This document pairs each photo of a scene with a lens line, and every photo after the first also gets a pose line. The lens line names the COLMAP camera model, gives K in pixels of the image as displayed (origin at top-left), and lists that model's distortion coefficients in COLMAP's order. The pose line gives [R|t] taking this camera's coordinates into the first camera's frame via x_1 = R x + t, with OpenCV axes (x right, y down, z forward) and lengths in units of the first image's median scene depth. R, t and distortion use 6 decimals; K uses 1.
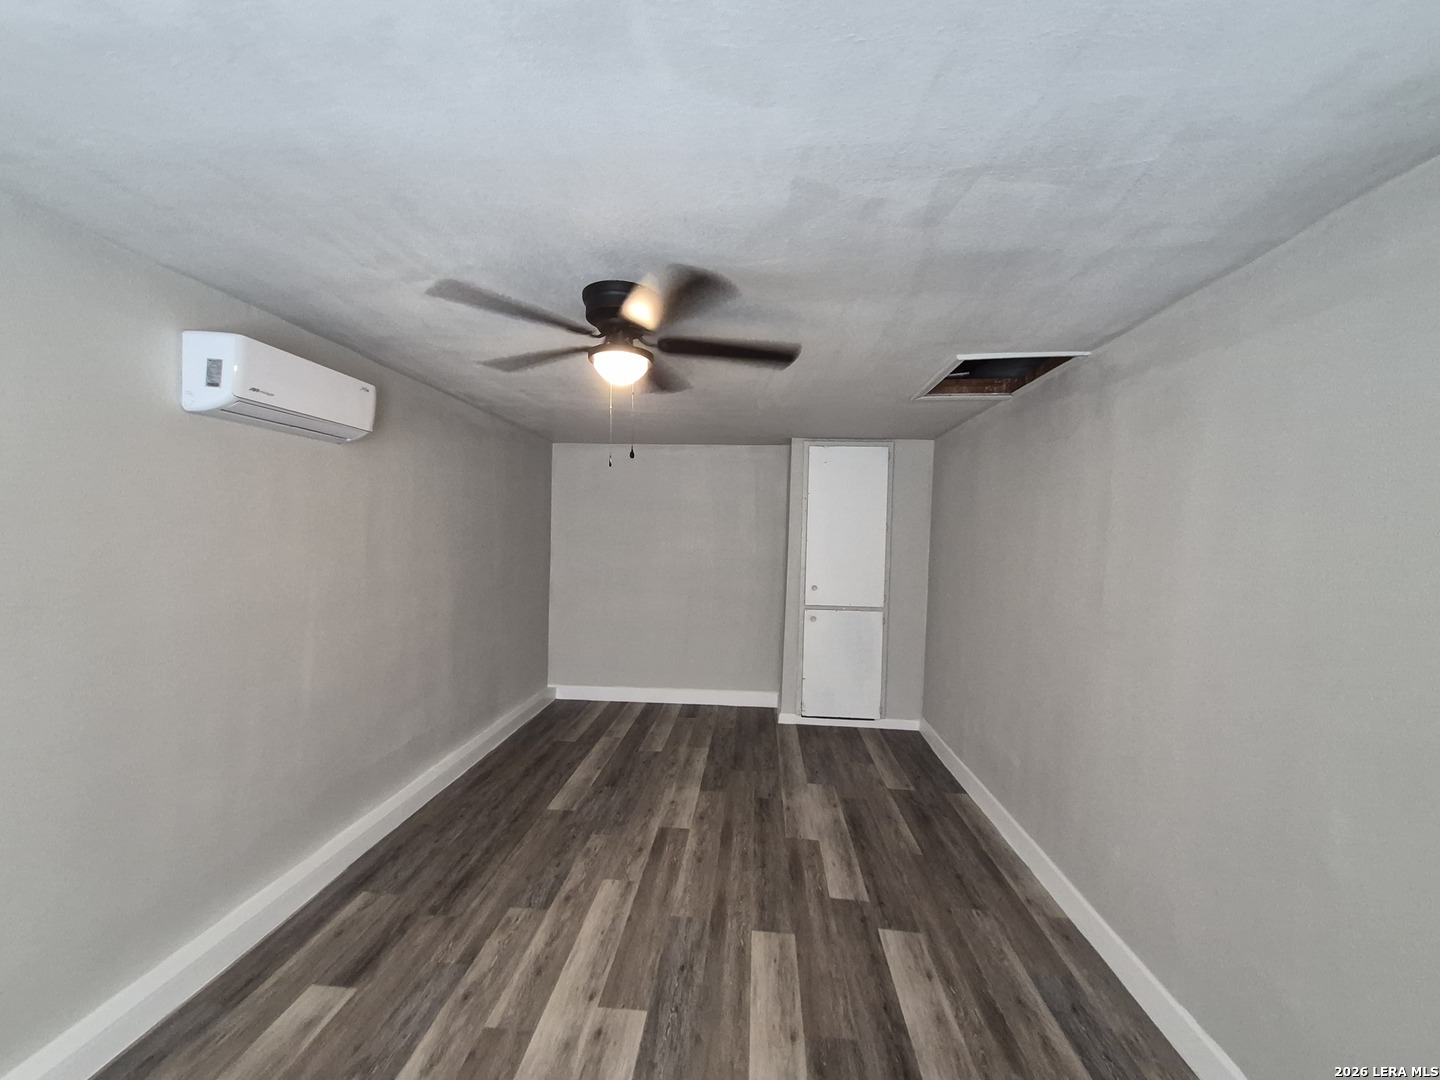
lens RADIAL K [[565.3, 0, 709.1], [0, 565.3, 548.0], [0, 0, 1]] dist [0.008026, -0.001099]
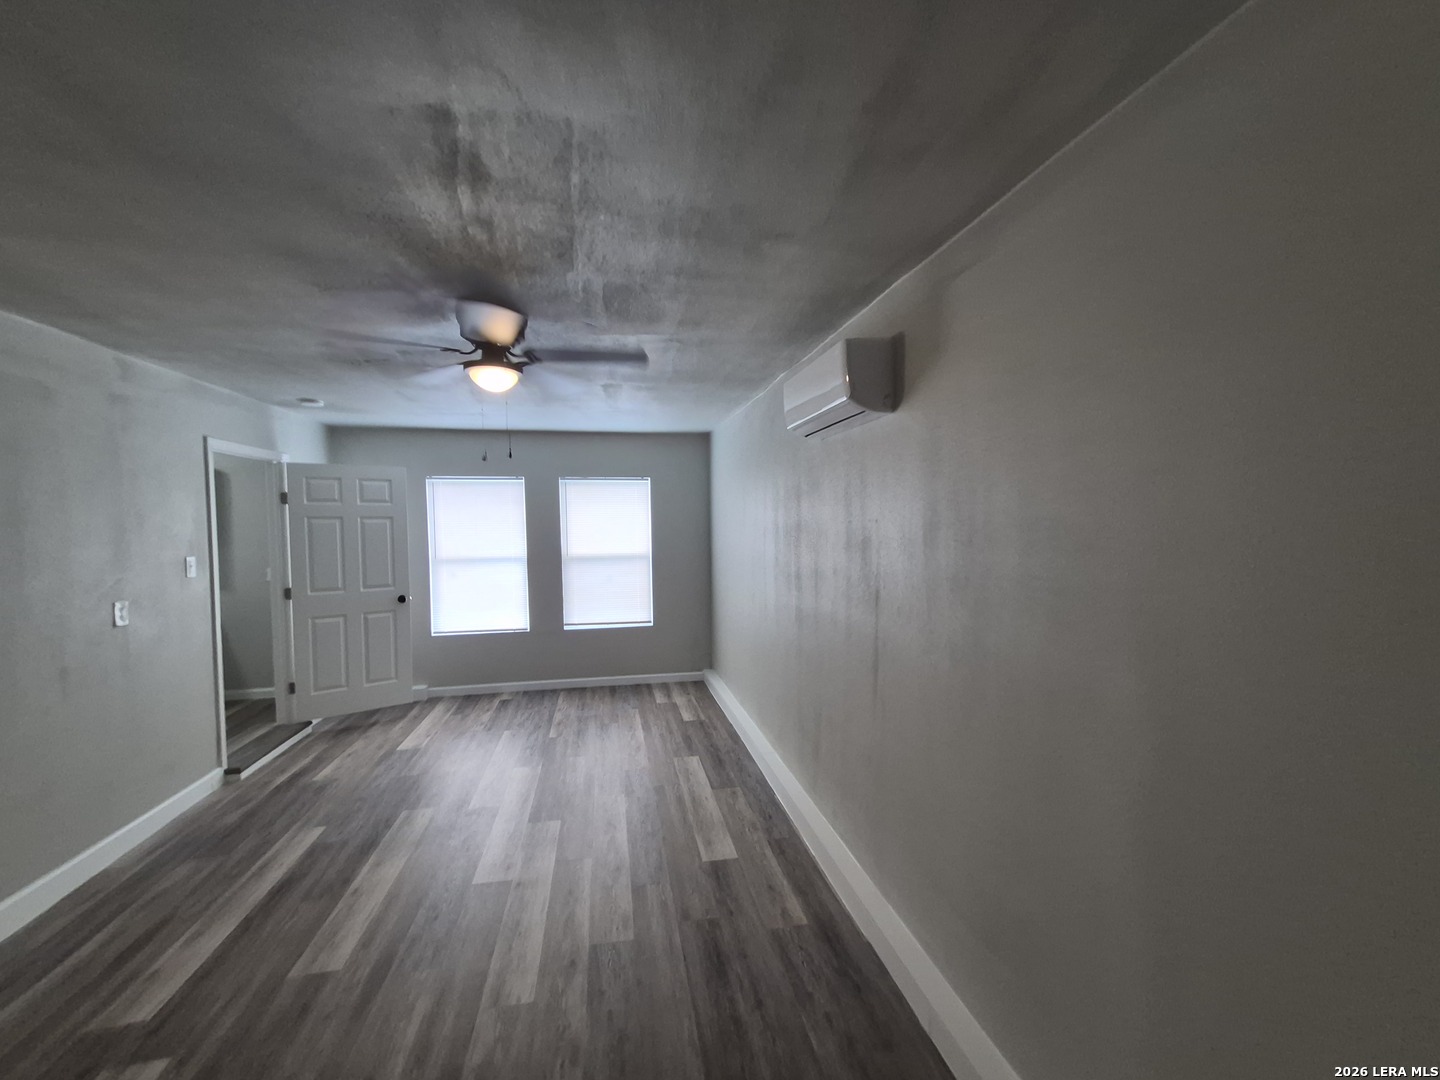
lens RADIAL K [[565.3, 0, 708.4], [0, 565.3, 527.6], [0, 0, 1]] dist [0.008026, -0.001099]
pose [[-0.963541, -0.019109, -0.266879, -0.201976], [-0.027794, 0.999199, 0.028805, -0.043225], [0.266115, 0.035173, -0.963299, 1.784143]]
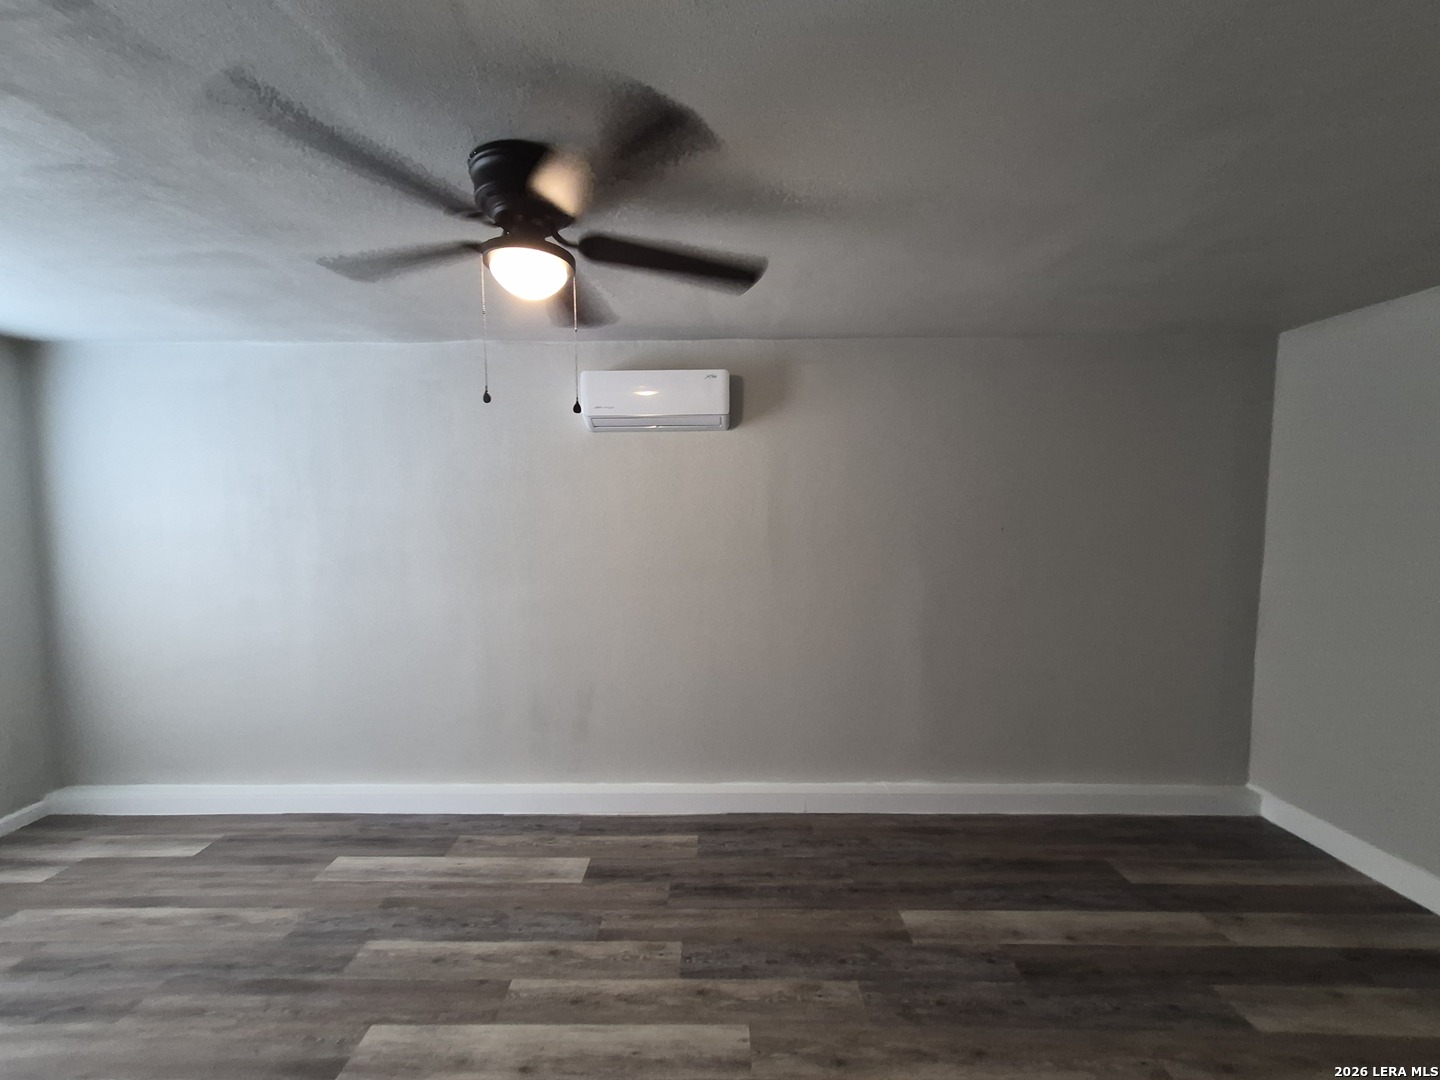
lens RADIAL K [[565.3, 0, 711.5], [0, 565.3, 548.8], [0, 0, 1]] dist [0.008026, -0.001099]
pose [[0.072629, 0.049107, -0.996149, 0.464379], [-0.016384, 0.998711, 0.048039, -0.008302], [0.997224, 0.012832, 0.073340, 0.928083]]
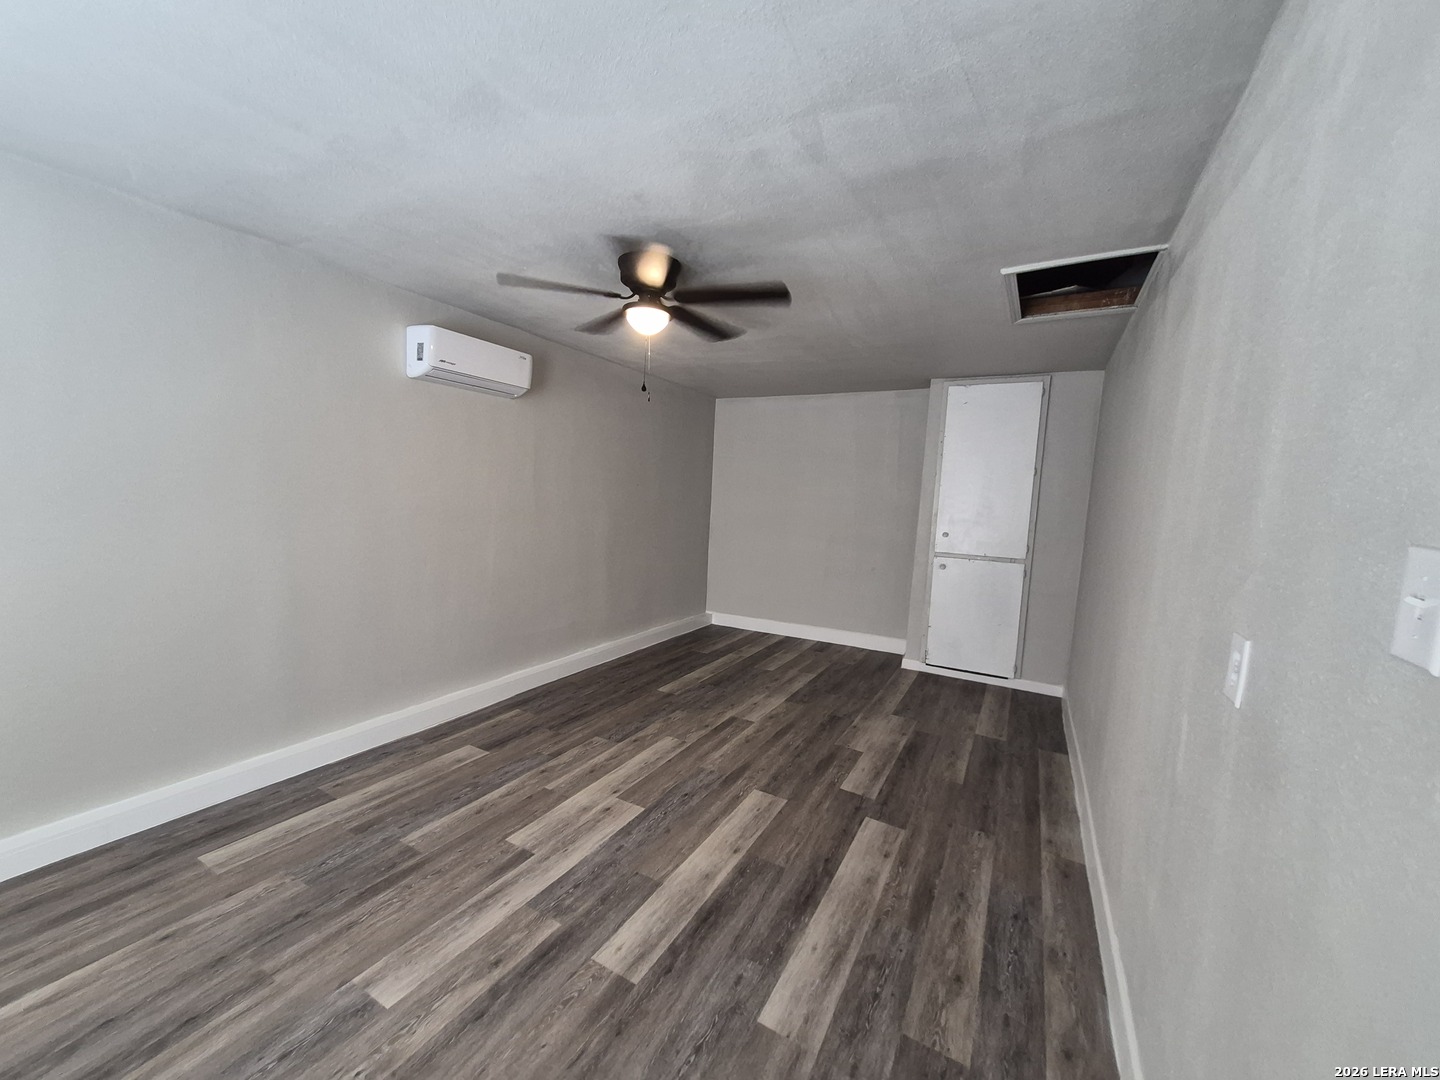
lens RADIAL K [[565.3, 0, 710.0], [0, 565.3, 550.2], [0, 0, 1]] dist [0.008026, -0.001099]
pose [[0.909079, 0.058675, -0.412472, 0.411823], [-0.033542, 0.997127, 0.067916, 0.082137], [0.415271, -0.047906, 0.908435, -0.094489]]
